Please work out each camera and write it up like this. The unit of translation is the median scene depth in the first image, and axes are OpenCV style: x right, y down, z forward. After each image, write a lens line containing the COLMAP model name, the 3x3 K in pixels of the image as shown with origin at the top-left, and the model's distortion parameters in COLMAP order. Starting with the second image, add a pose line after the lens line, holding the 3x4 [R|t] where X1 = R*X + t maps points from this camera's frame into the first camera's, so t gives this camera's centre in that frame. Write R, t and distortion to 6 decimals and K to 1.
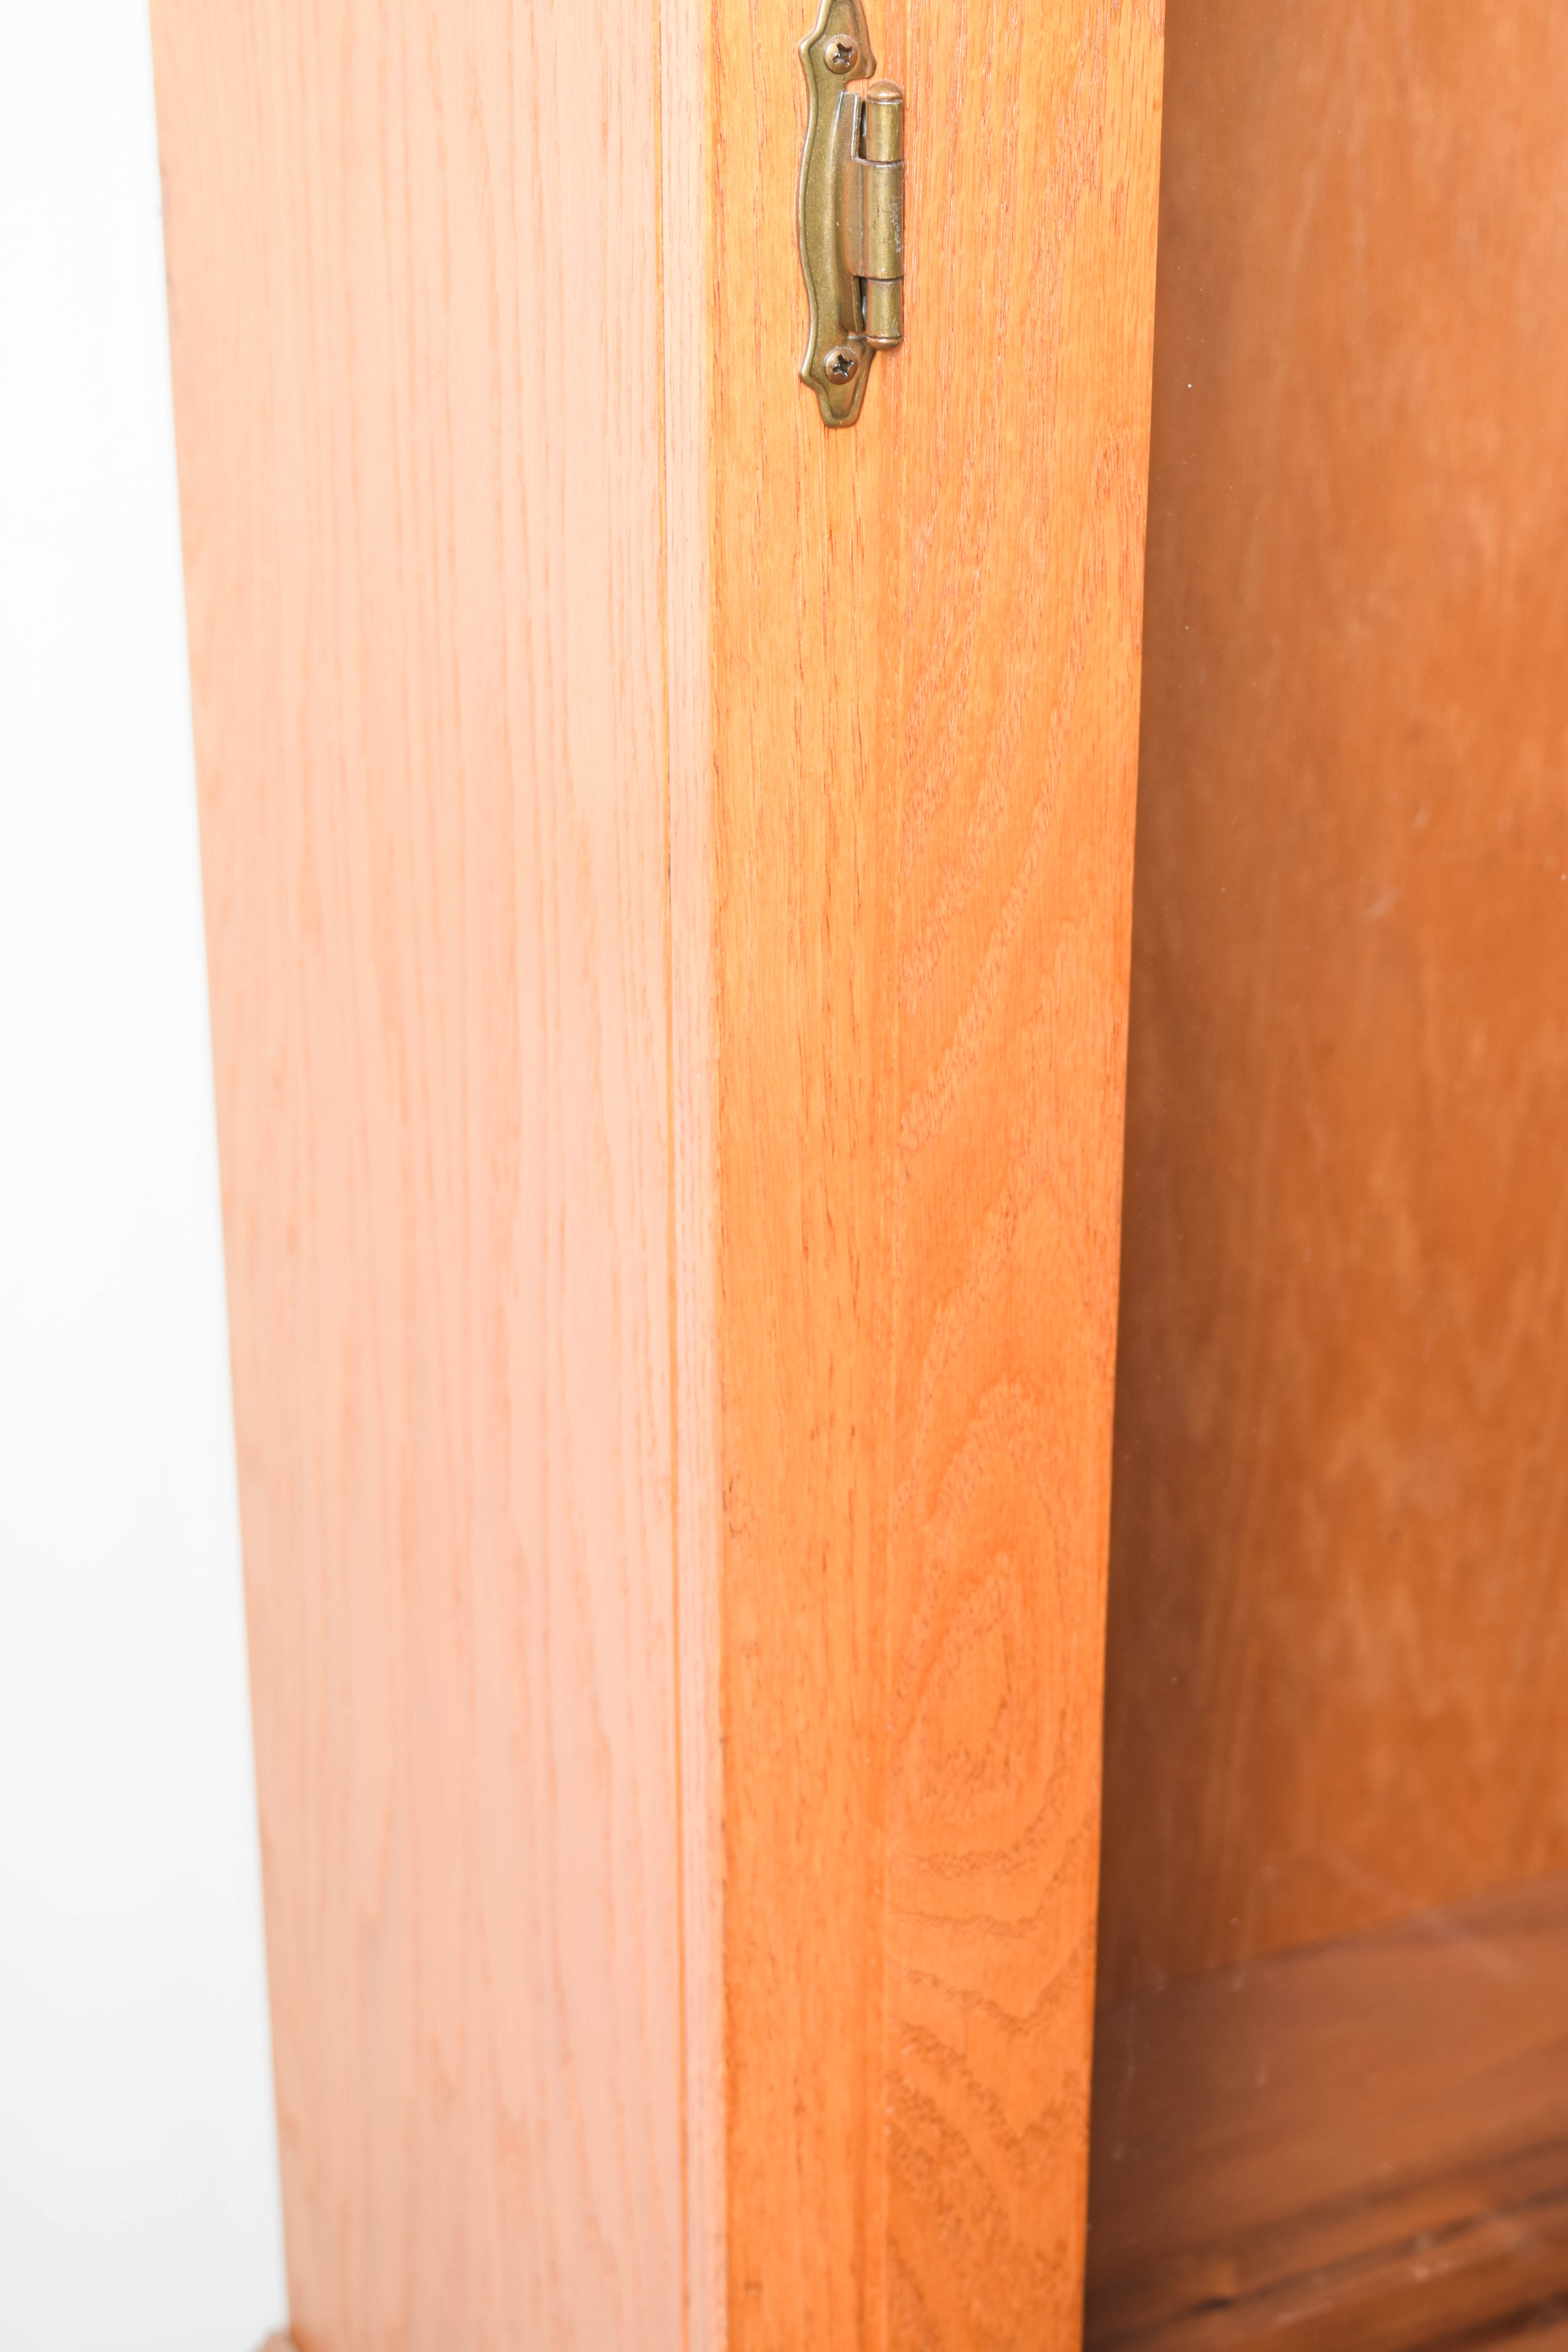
lens RADIAL K [[4298.5, 0, 780.8], [0, 4298.5, 1336.4], [0, 0, 1]] dist [-0.000496, -0.044392]
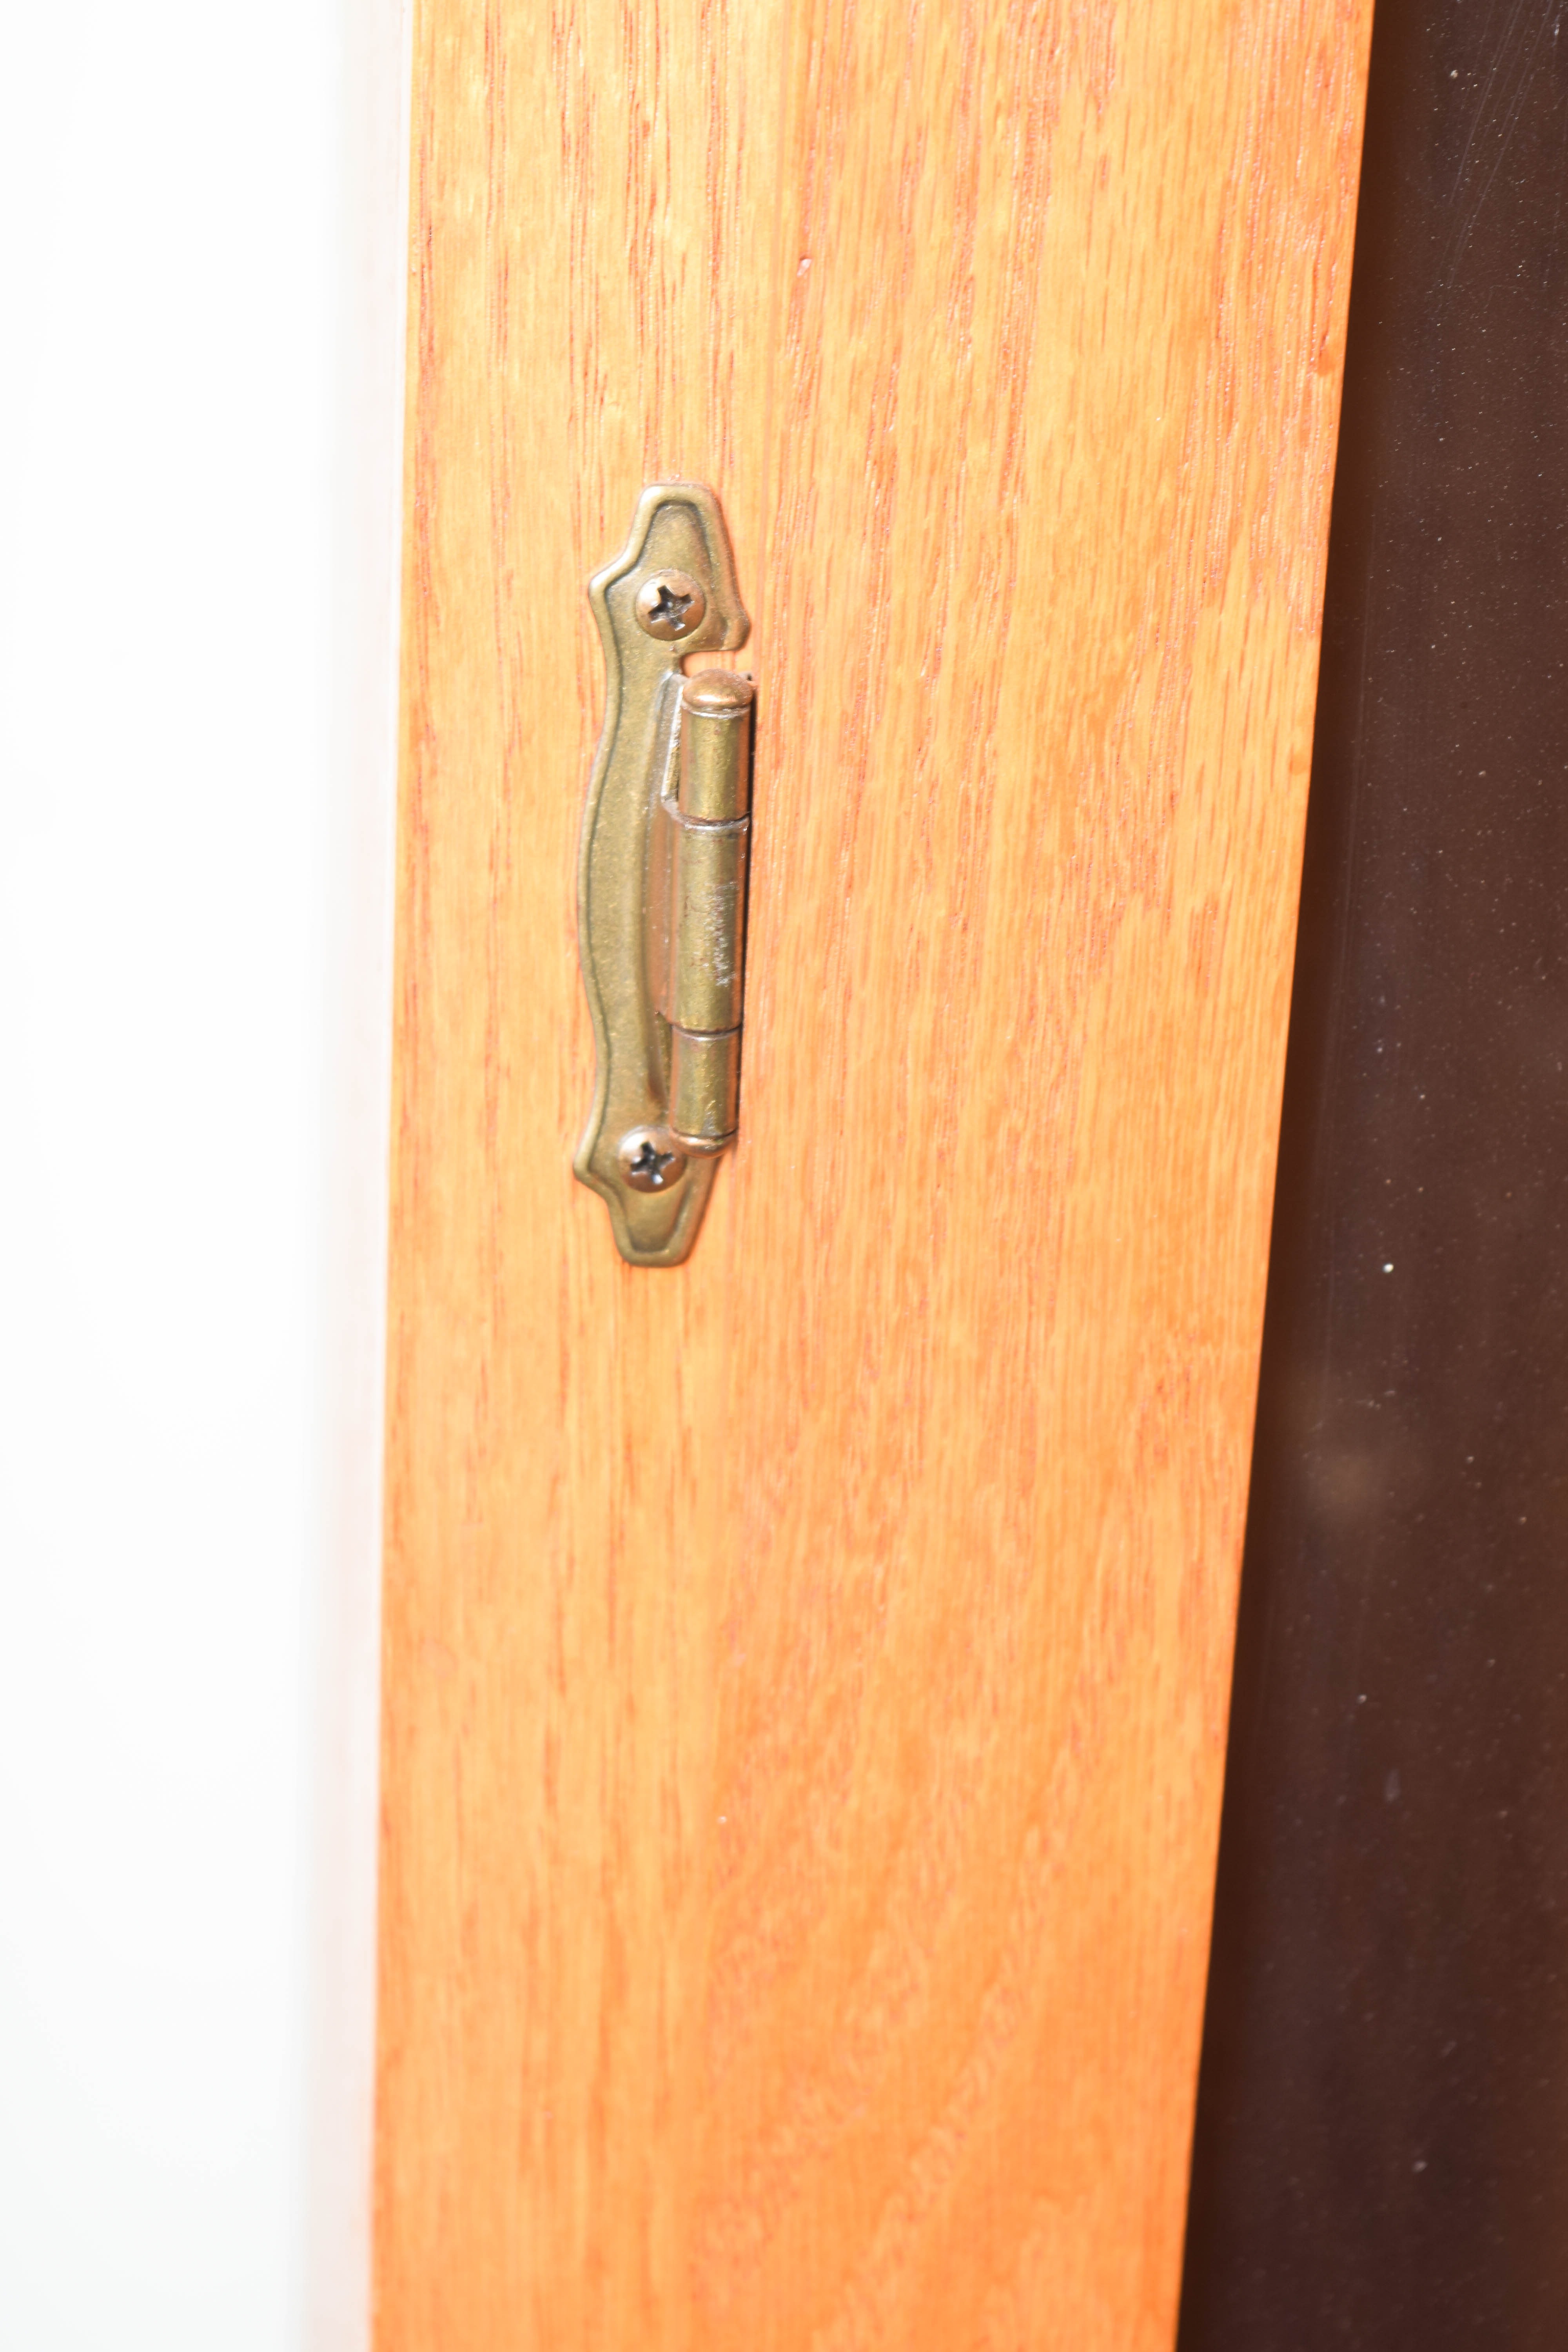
lens RADIAL K [[5407.8, 0, 785.9], [0, 5407.8, 1326.5], [0, 0, 1]] dist [-0.069792, 0.246314]
pose [[0.935569, 0.168045, -0.310600, 0.238235], [-0.183177, 0.982877, -0.019985, -0.193532], [0.301923, 0.075592, 0.950331, 0.368387]]
